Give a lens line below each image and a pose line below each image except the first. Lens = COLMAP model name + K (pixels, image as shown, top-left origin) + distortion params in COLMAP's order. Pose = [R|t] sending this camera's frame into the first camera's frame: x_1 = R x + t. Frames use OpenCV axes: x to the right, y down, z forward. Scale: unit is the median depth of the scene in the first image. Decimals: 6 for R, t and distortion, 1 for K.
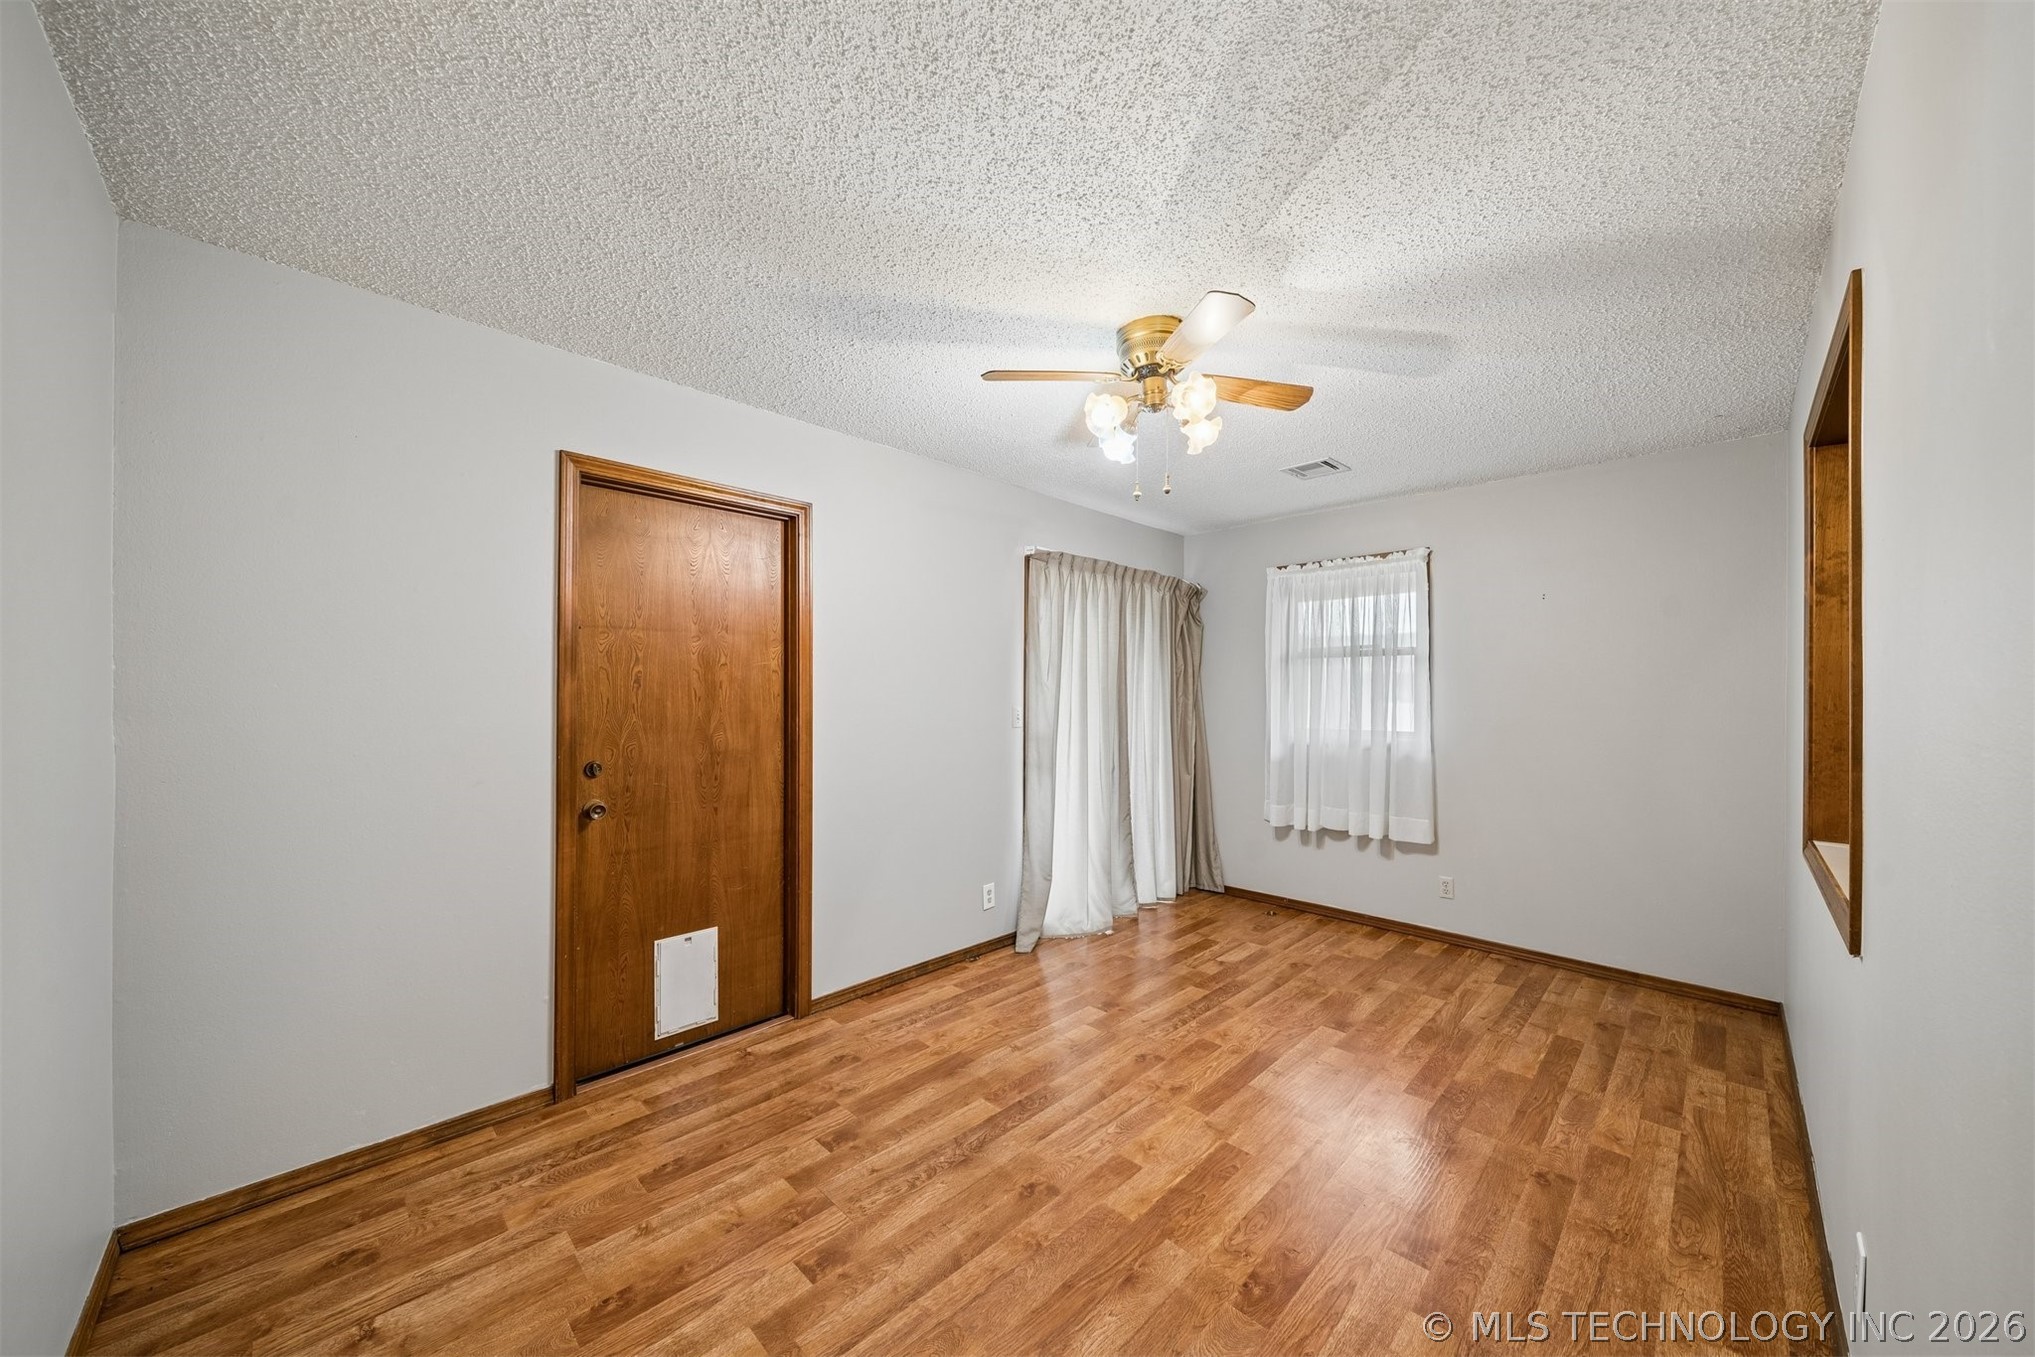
lens RADIAL K [[716.2, 0, 1020.0], [0, 716.2, 695.4], [0, 0, 1]] dist [0.001629, -0.001217]
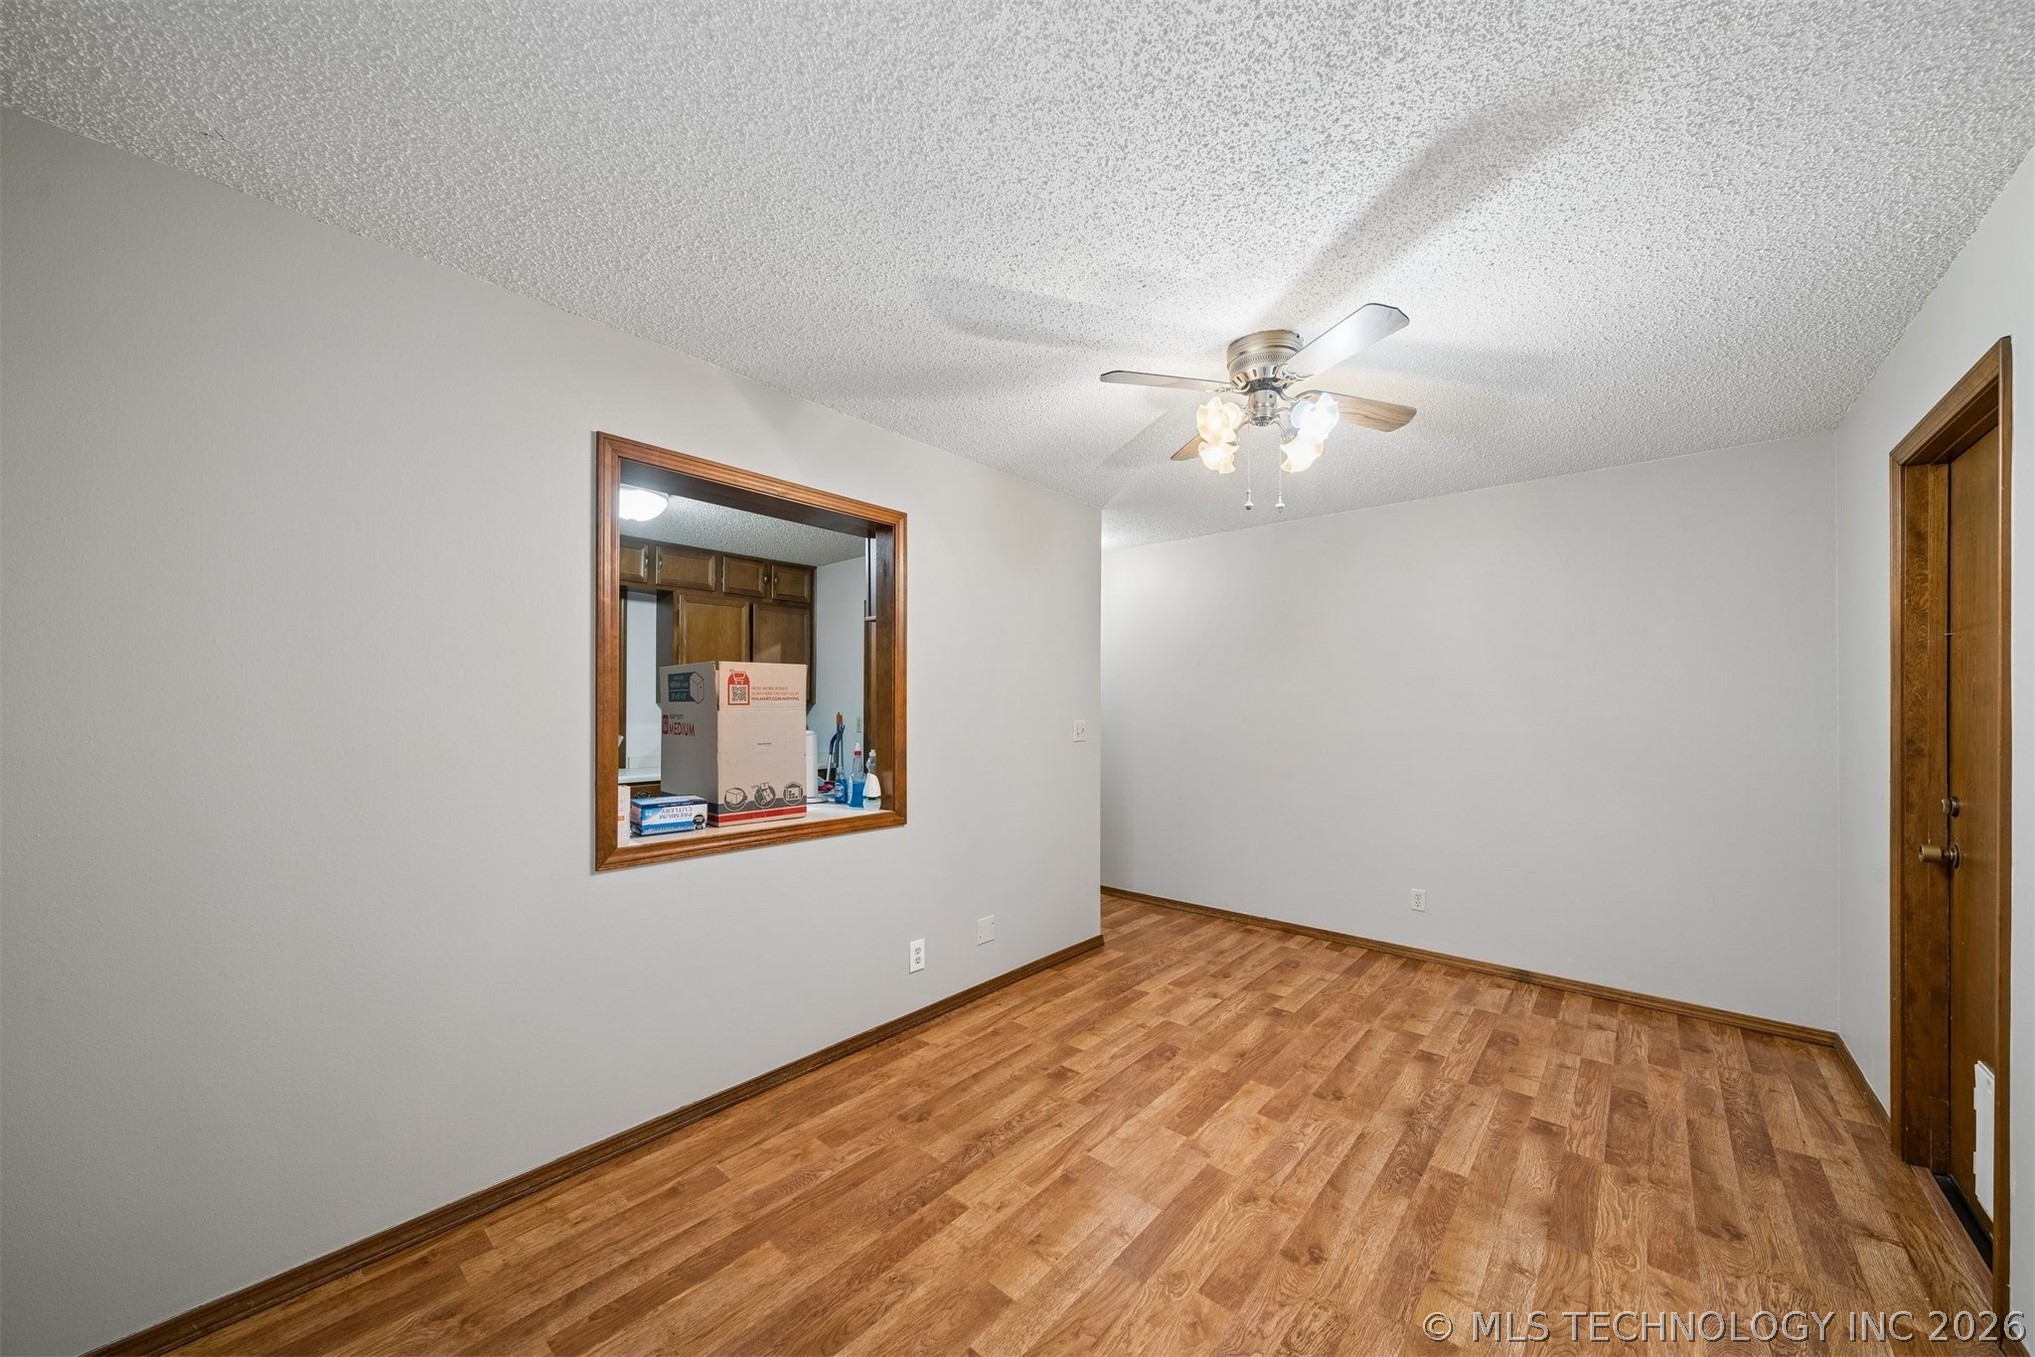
lens RADIAL K [[716.2, 0, 1019.9], [0, 716.2, 698.6], [0, 0, 1]] dist [0.001629, -0.001217]
pose [[-0.997848, -0.009331, -0.064903, 0.610966], [-0.008542, 0.999886, -0.012417, 0.000922], [0.065012, -0.011836, -0.997814, 2.053100]]
